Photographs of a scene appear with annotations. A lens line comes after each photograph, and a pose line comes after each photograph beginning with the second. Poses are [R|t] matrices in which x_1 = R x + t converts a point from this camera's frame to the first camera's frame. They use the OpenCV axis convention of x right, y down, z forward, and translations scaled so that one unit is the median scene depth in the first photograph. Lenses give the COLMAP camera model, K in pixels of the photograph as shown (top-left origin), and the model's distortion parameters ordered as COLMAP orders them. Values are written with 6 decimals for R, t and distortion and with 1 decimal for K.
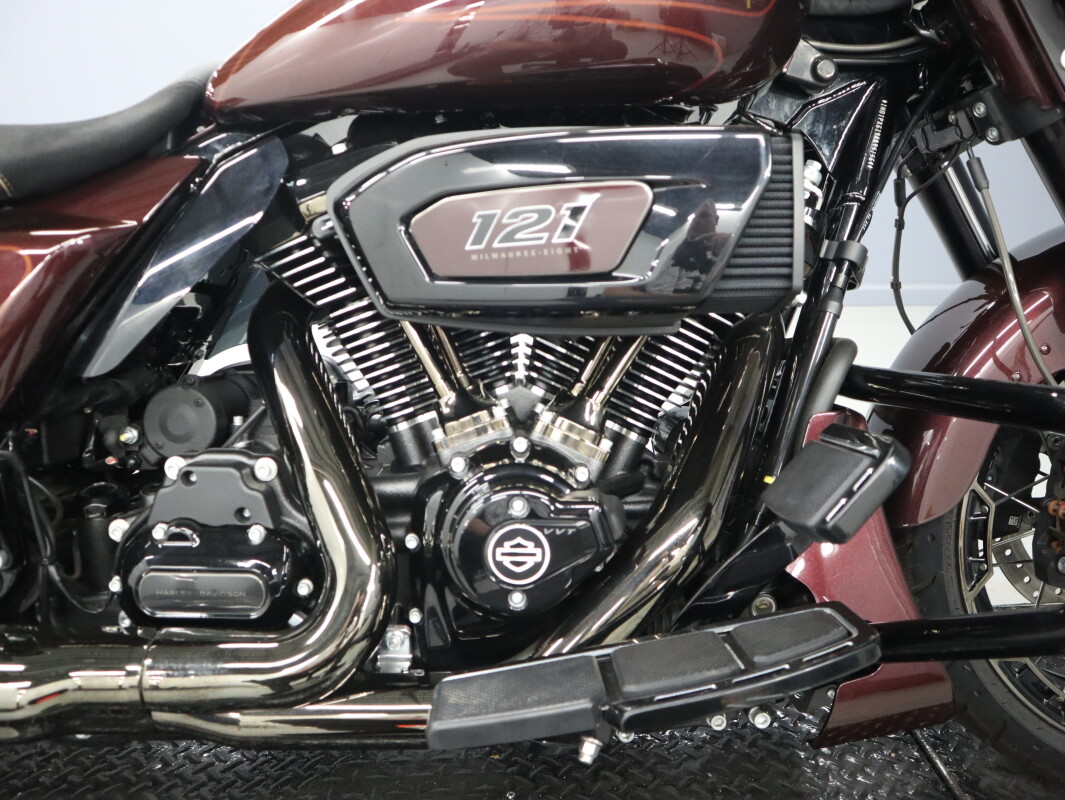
lens RADIAL K [[833.4, 0, 537.2], [0, 833.4, 403.0], [0, 0, 1]] dist [-0.114314, 0.077915]
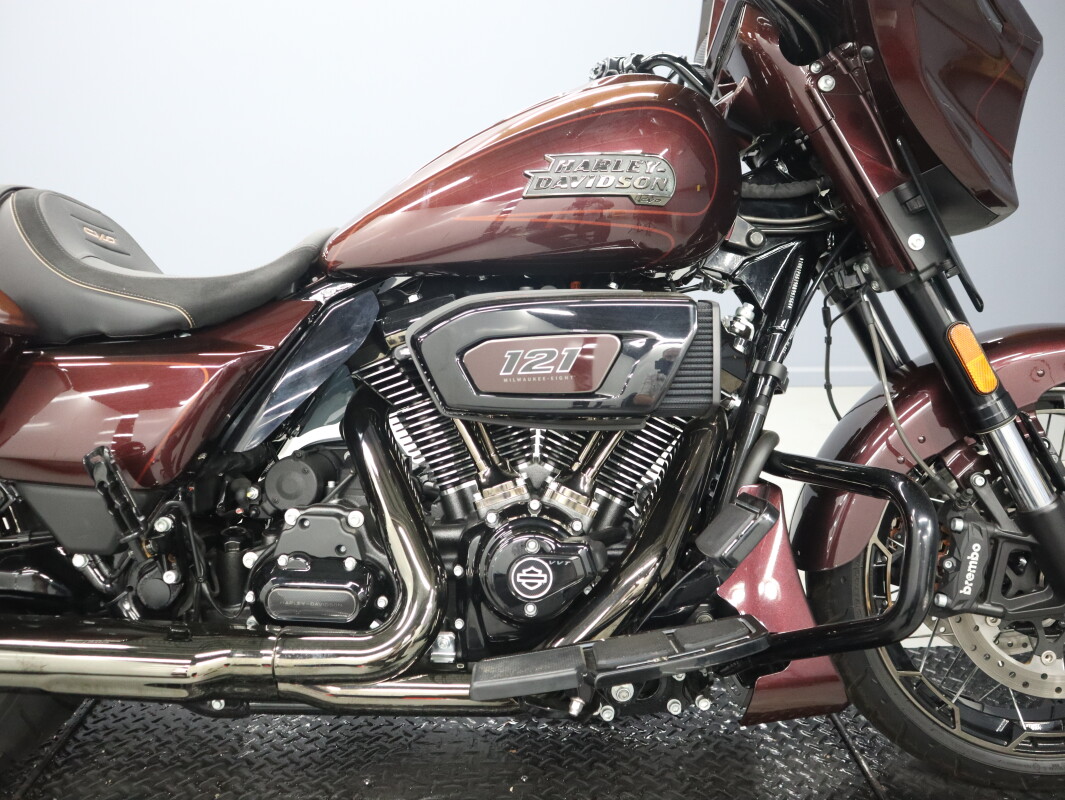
lens RADIAL K [[837.9, 0, 526.6], [0, 837.9, 395.4], [0, 0, 1]] dist [-0.163016, 0.100841]
pose [[0.999103, 0.011404, -0.040790, 0.021526], [-0.015068, 0.995766, -0.090684, -0.006826], [0.039583, 0.091217, 0.995044, -0.435059]]
